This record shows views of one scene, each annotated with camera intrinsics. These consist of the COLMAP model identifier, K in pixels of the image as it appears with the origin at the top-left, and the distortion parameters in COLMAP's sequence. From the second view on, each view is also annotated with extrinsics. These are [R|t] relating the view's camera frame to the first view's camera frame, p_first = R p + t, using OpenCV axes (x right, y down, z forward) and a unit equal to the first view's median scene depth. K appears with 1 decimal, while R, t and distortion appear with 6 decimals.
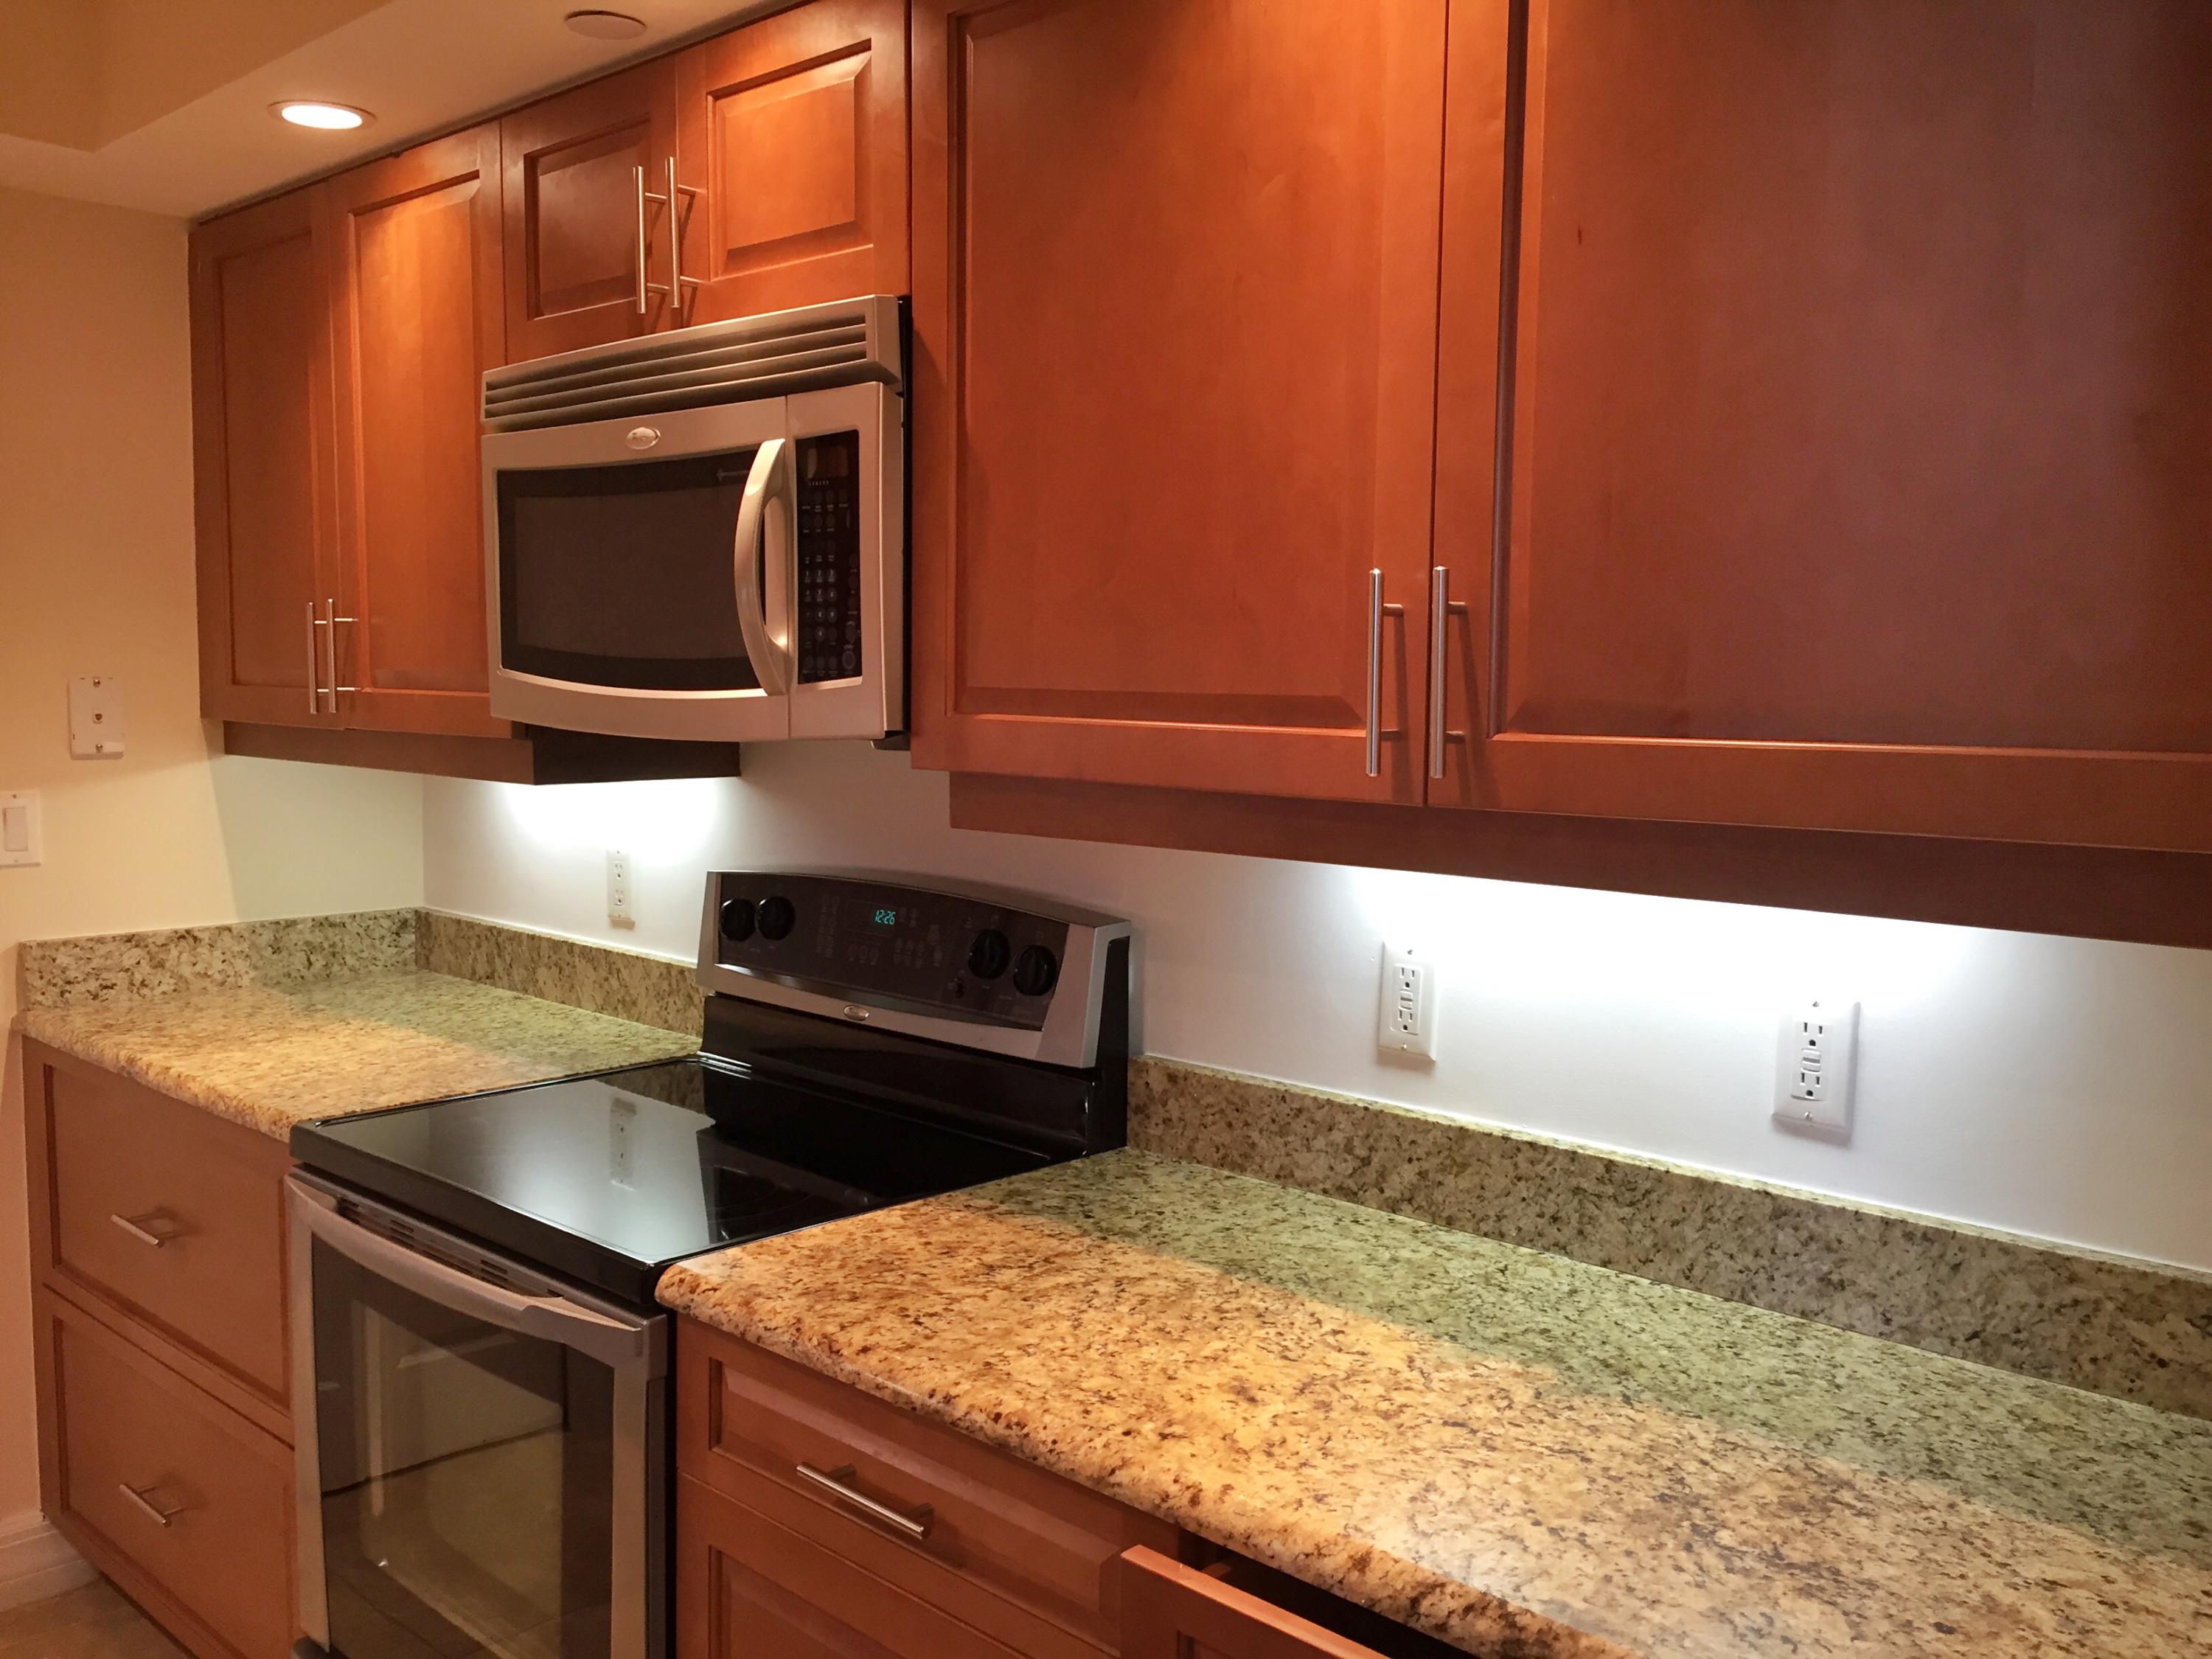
lens RADIAL K [[1878.6, 0, 1107.0], [0, 1878.6, 812.2], [0, 0, 1]] dist [0.078264, -0.124690]
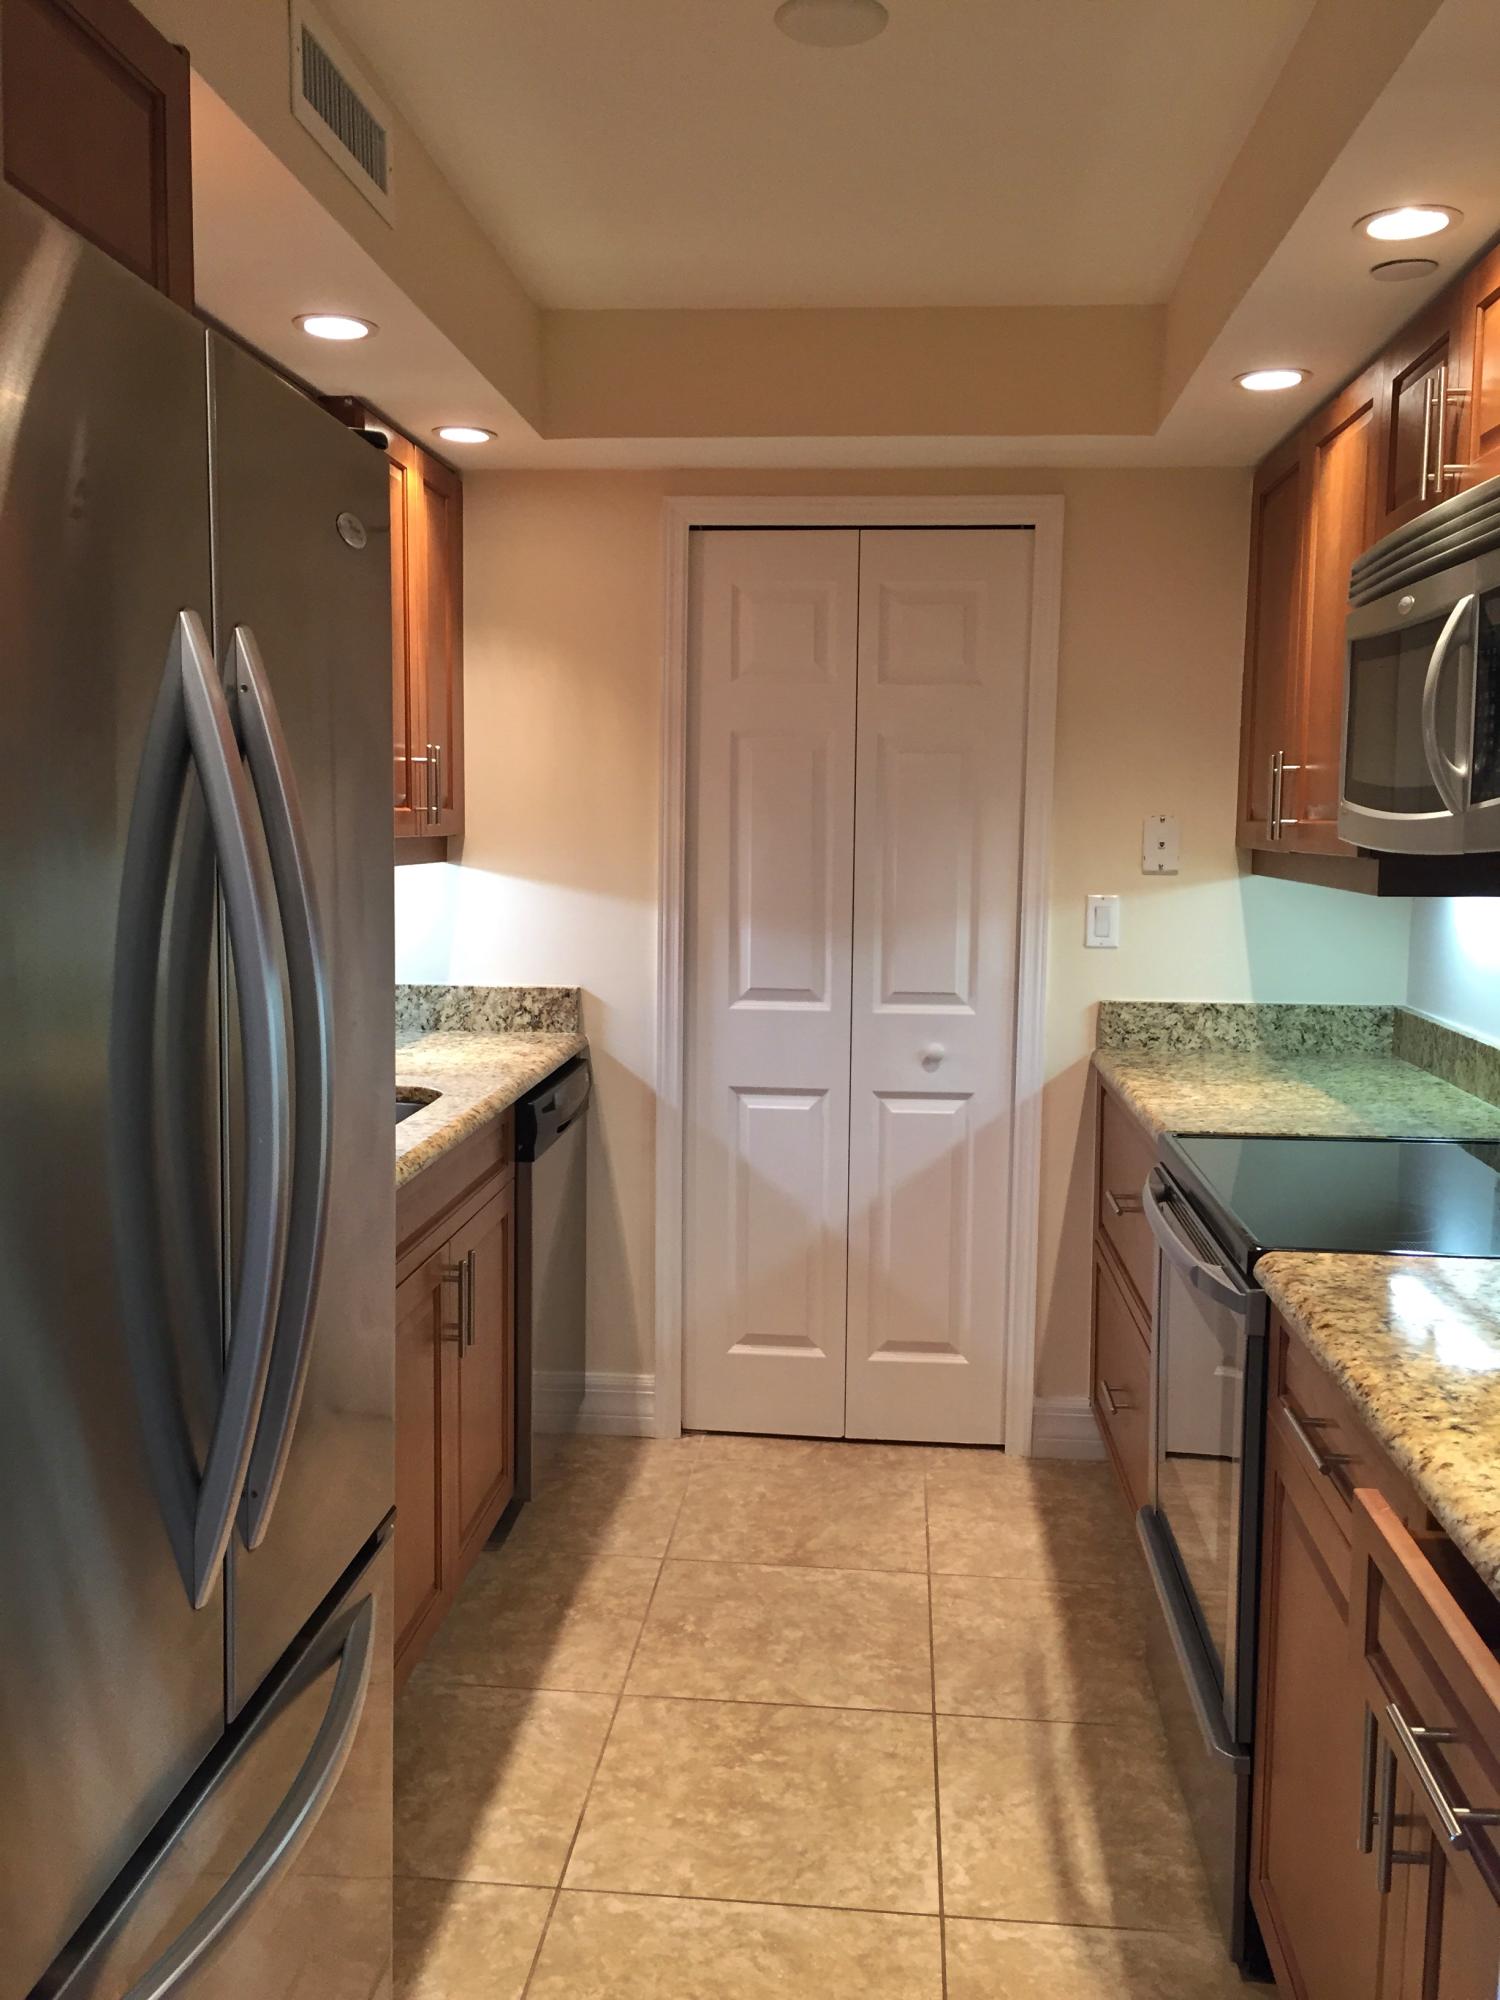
lens RADIAL K [[1698.6, 0, 750.0], [0, 1698.6, 1000.0], [0, 0, 1]] dist [0.078264, -0.124690]
pose [[0.616708, 0.078351, -0.783283, 0.268332], [-0.060225, 0.996814, 0.052292, 0.016028], [0.784885, 0.014924, 0.619462, -0.005794]]
